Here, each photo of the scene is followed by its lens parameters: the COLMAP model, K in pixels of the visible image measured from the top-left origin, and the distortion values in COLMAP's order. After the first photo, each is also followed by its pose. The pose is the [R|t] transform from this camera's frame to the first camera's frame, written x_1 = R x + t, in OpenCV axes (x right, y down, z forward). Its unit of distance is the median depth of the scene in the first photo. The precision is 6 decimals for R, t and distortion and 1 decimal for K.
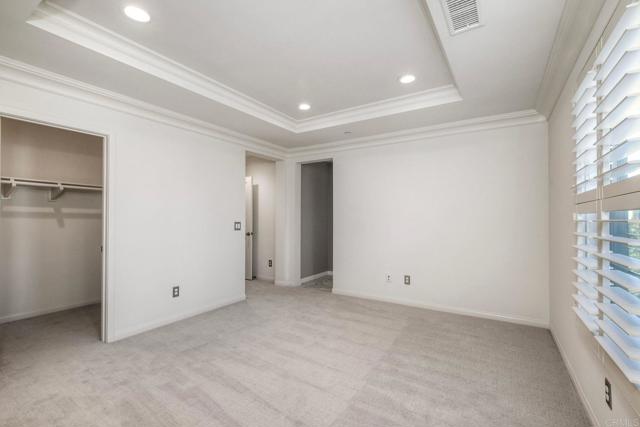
lens RADIAL K [[287.1, 0, 321.2], [0, 287.1, 214.2], [0, 0, 1]] dist [0.005295, 0.000433]
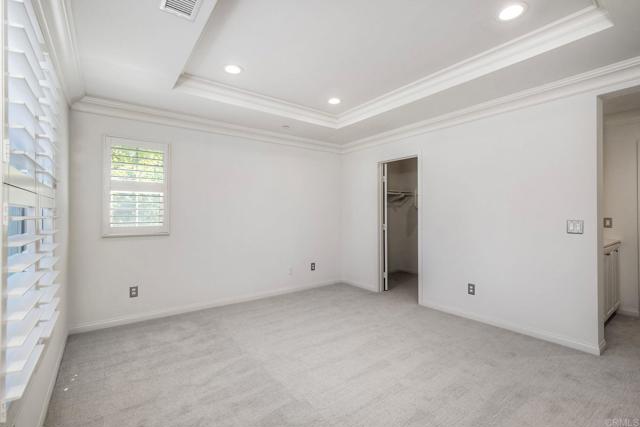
lens RADIAL K [[287.1, 0, 321.1], [0, 287.1, 211.8], [0, 0, 1]] dist [0.005295, 0.000433]
pose [[-0.359923, -0.014762, -0.932865, 0.768020], [0.008472, 0.999782, -0.019089, 0.025133], [0.932943, -0.014774, -0.359720, 1.121533]]
